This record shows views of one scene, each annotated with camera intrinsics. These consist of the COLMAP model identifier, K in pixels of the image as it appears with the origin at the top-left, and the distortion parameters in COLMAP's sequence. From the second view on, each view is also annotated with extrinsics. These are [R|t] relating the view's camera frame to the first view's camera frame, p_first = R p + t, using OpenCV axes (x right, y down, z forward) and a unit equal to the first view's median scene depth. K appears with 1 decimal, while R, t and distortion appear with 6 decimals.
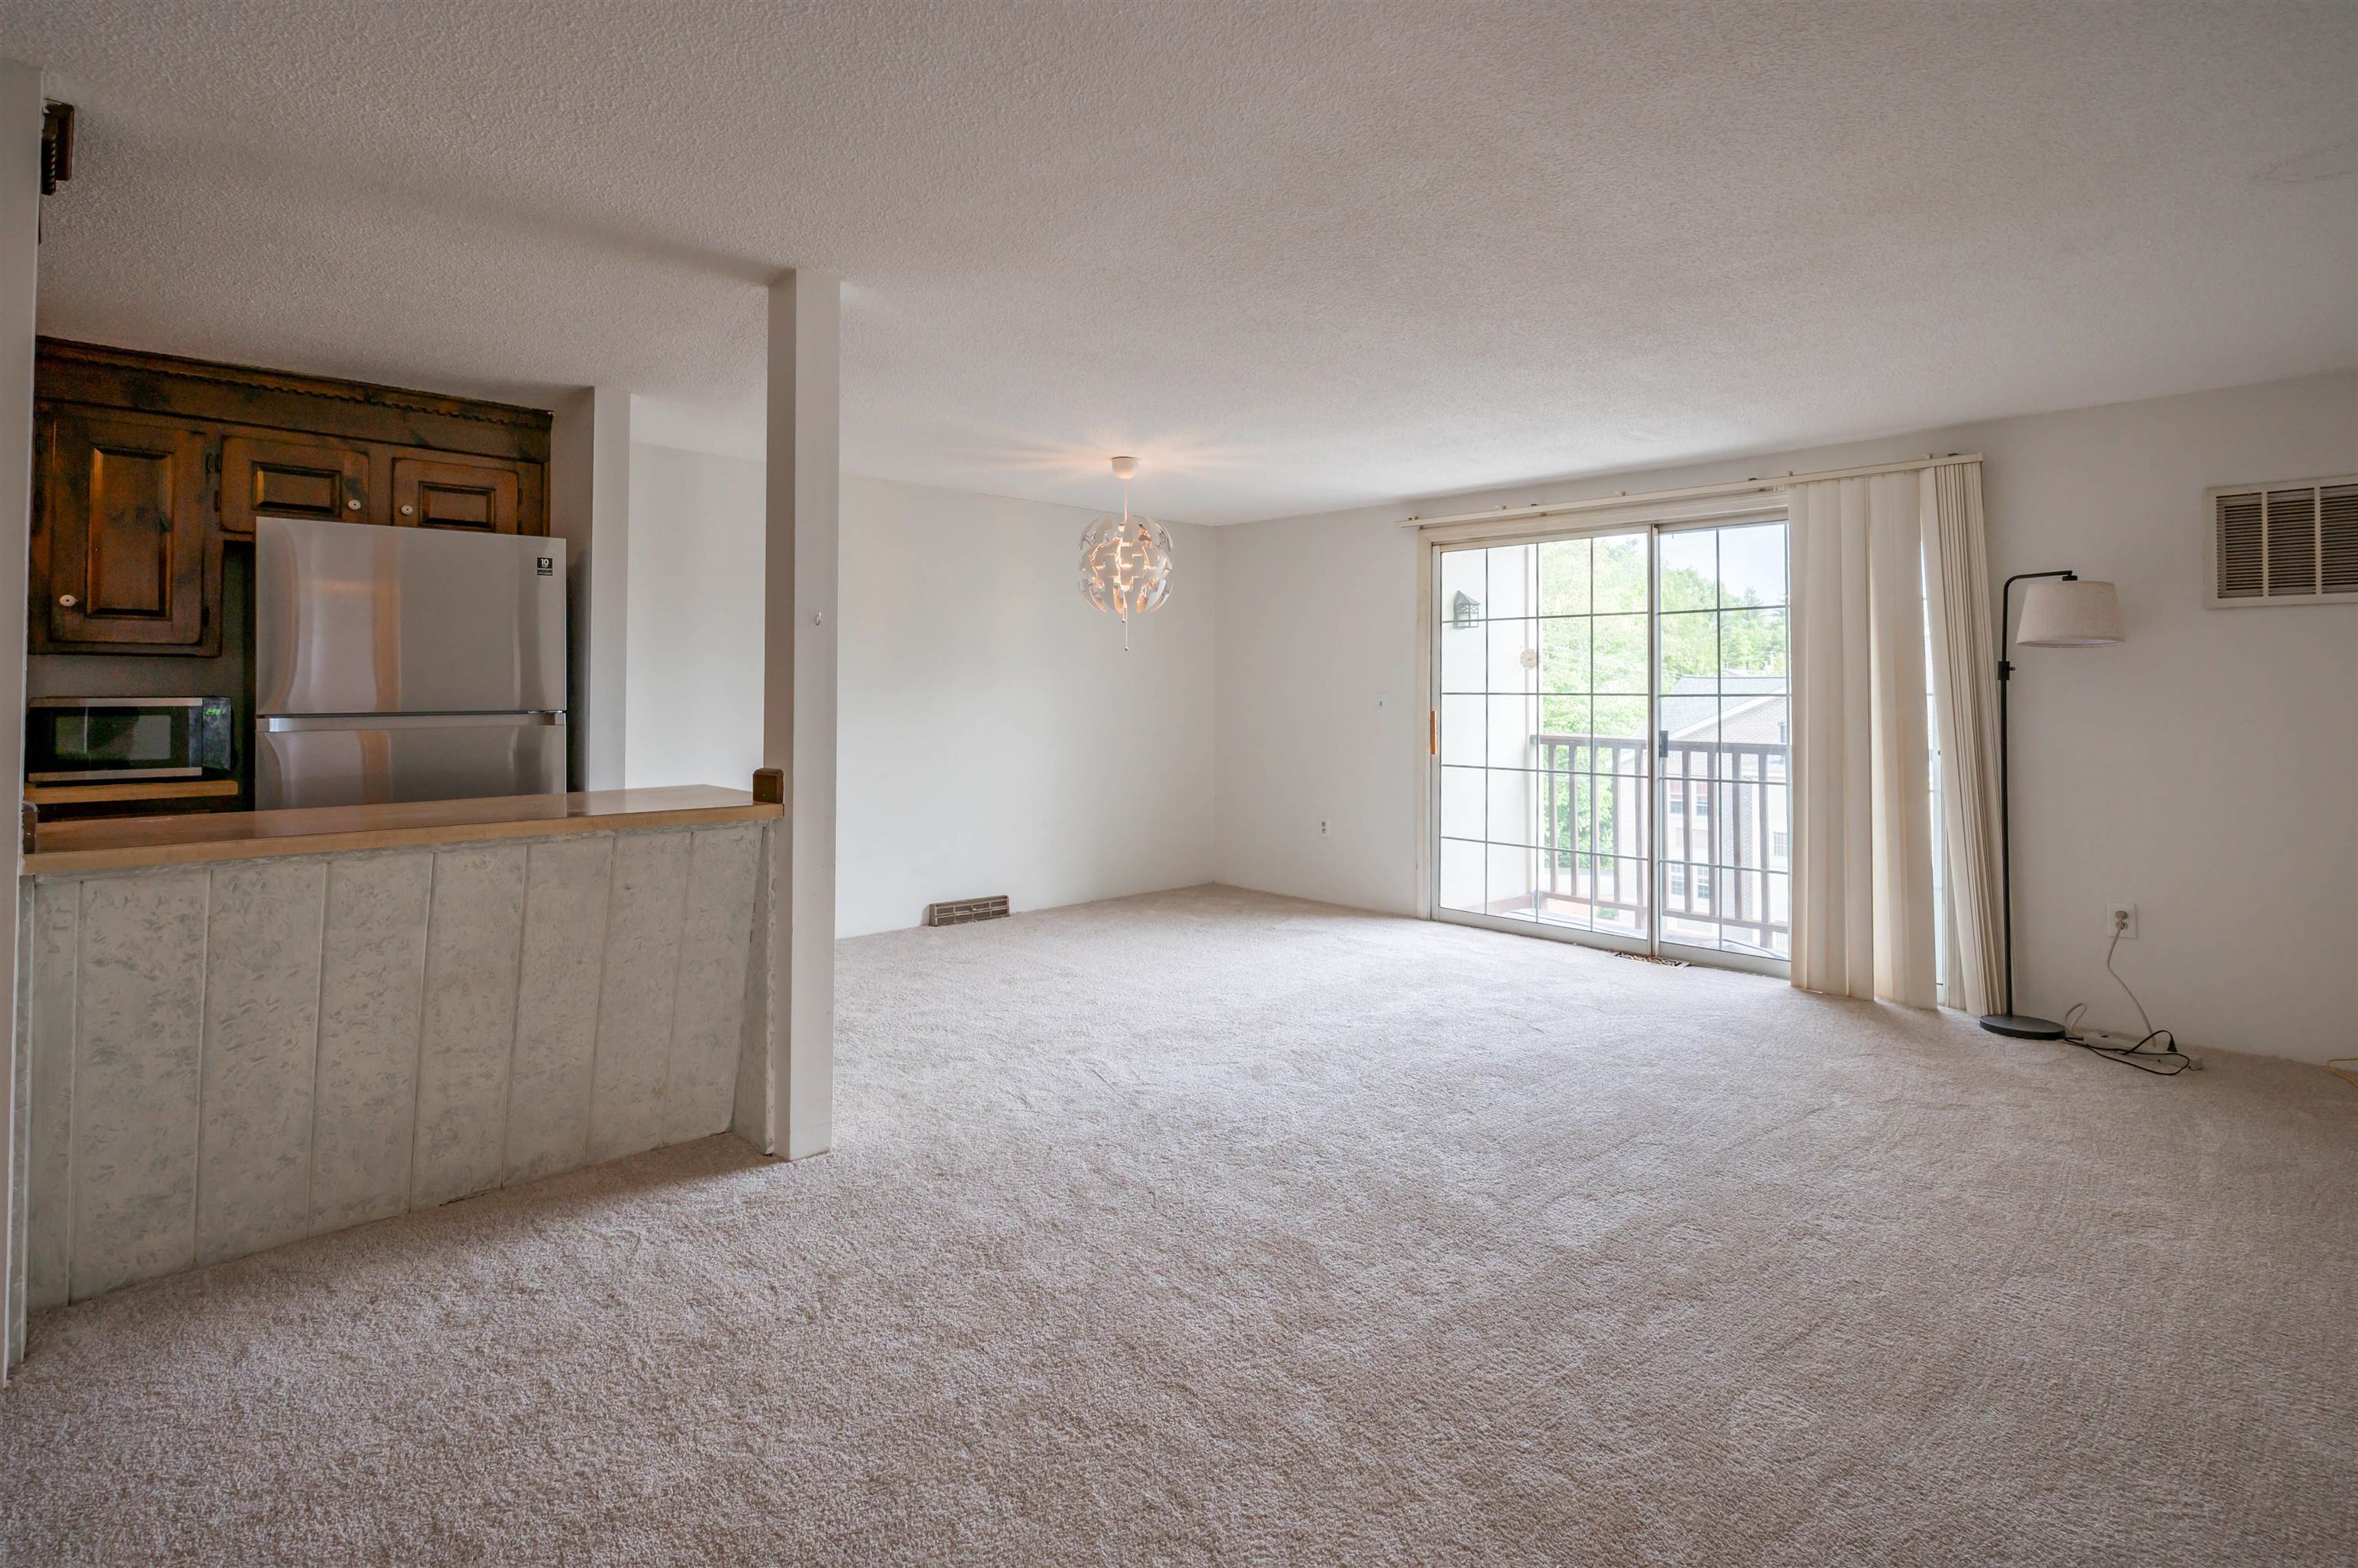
lens RADIAL K [[1178.1, 0, 1188.3], [0, 1178.1, 669.6], [0, 0, 1]] dist [-0.002131, -0.000213]
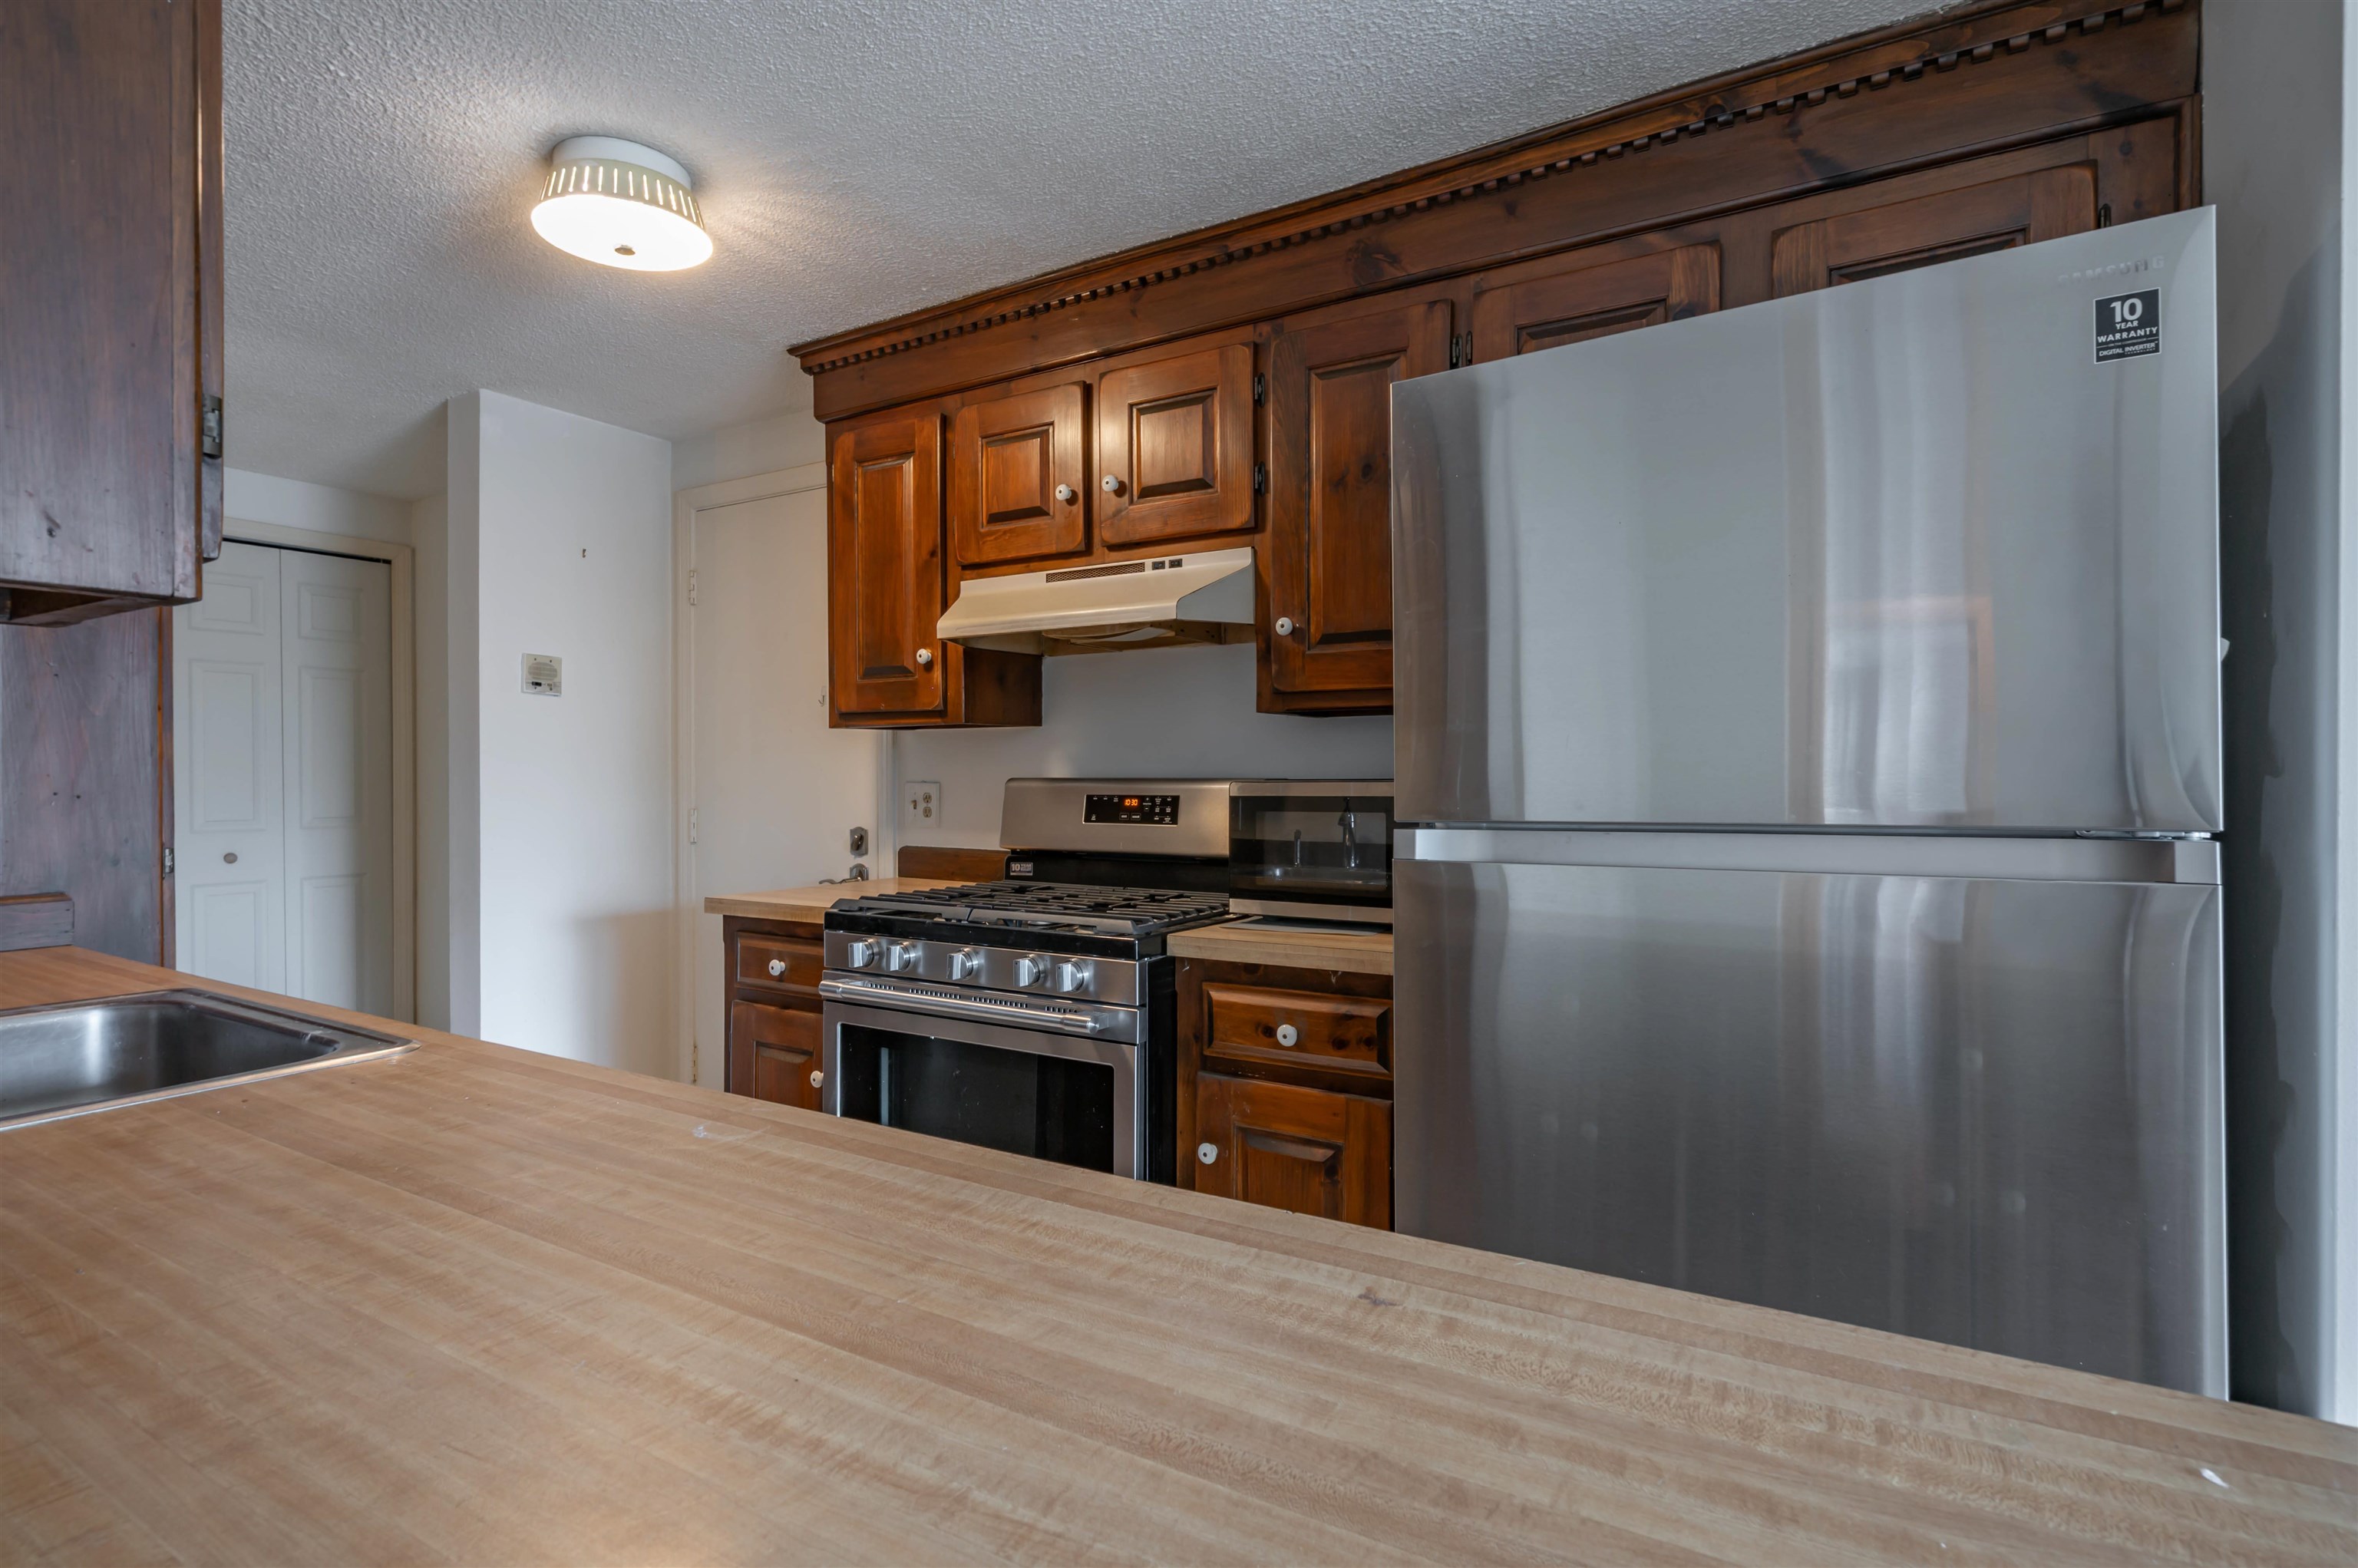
lens RADIAL K [[1133.4, 0, 1179.0], [0, 1133.4, 784.0], [0, 0, 1]] dist [-0.001197, -0.000327]
pose [[0.276287, 0.001997, -0.961073, -0.286944], [0.020678, 0.999754, 0.008022, 0.013777], [0.960853, -0.022090, 0.276178, 0.576839]]
